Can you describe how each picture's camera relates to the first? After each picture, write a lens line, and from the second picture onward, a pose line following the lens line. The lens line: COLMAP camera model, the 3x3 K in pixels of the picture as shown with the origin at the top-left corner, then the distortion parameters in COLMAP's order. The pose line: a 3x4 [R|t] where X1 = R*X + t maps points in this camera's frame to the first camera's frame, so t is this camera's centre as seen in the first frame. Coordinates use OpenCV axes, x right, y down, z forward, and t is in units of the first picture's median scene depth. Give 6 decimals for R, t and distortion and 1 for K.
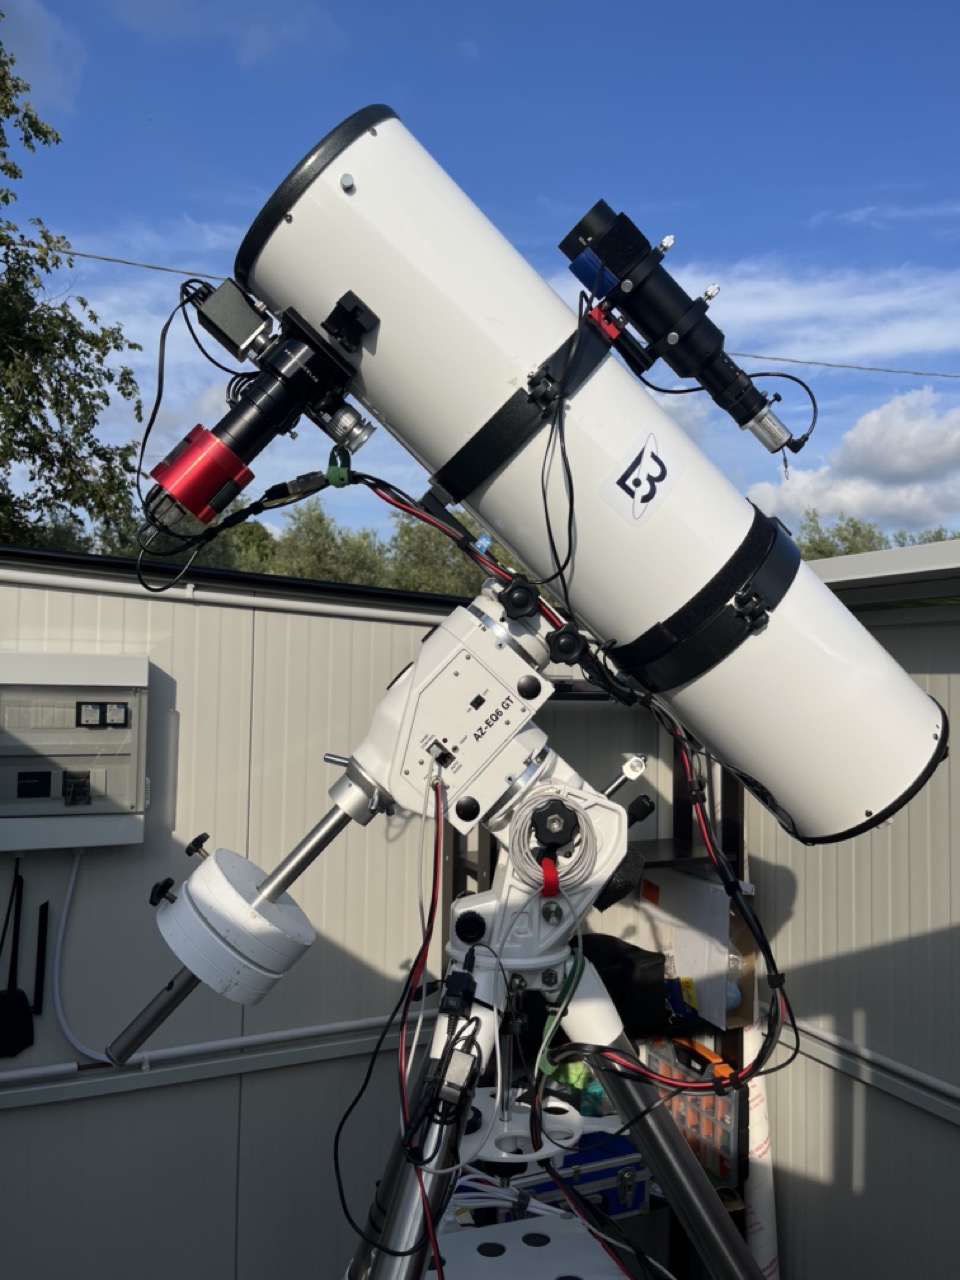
lens RADIAL K [[968.1, 0, 480.1], [0, 968.1, 669.8], [0, 0, 1]] dist [0.001944, -0.001351]
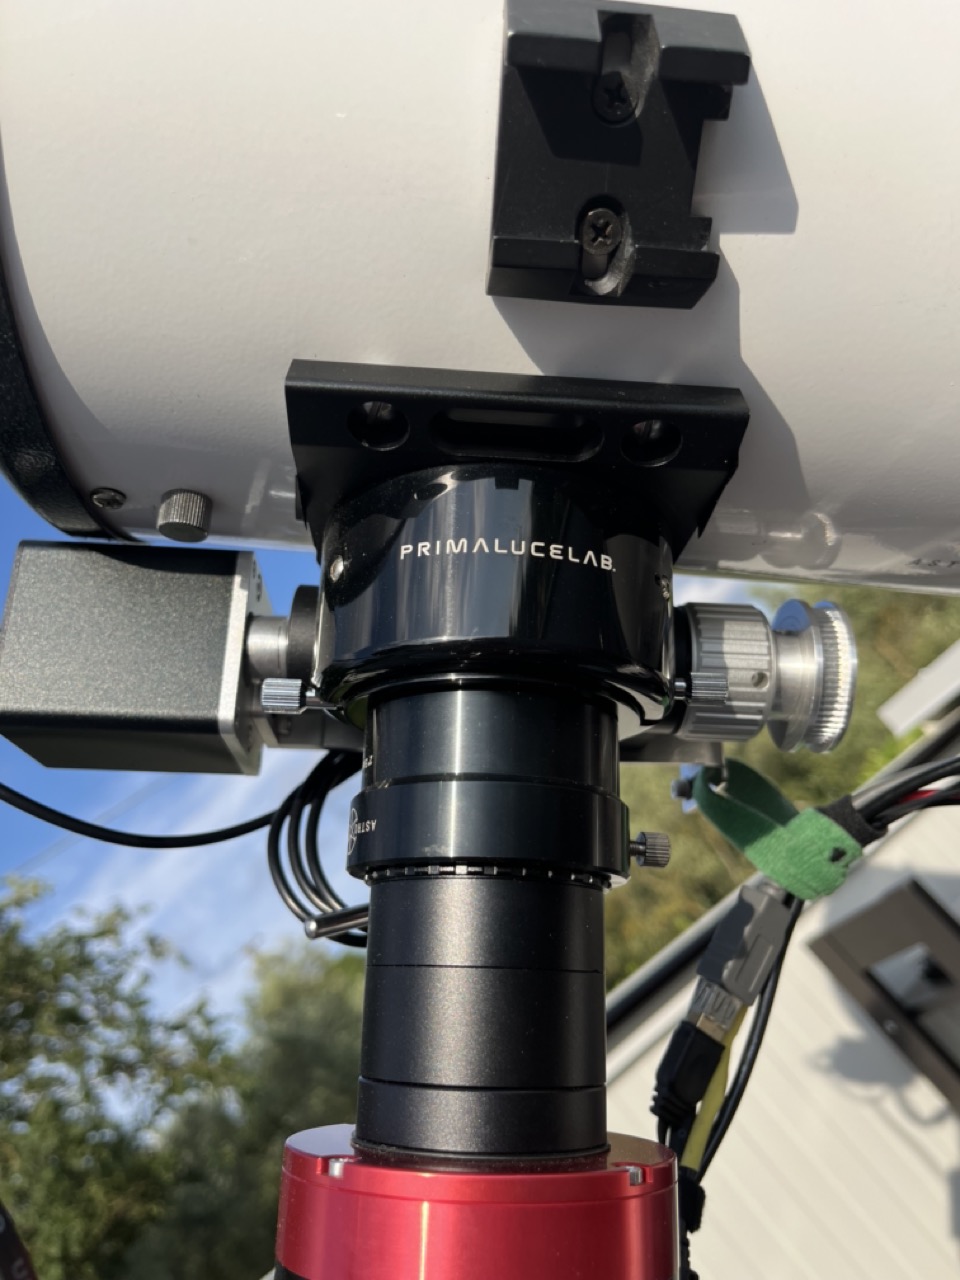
lens RADIAL K [[968.1, 0, 480.1], [0, 968.1, 669.8], [0, 0, 1]] dist [0.001944, -0.001351]
pose [[0.746814, -0.661173, 0.071548, -0.175511], [0.652076, 0.706878, -0.274081, -0.197373], [0.130639, 0.251343, 0.959041, 0.653879]]
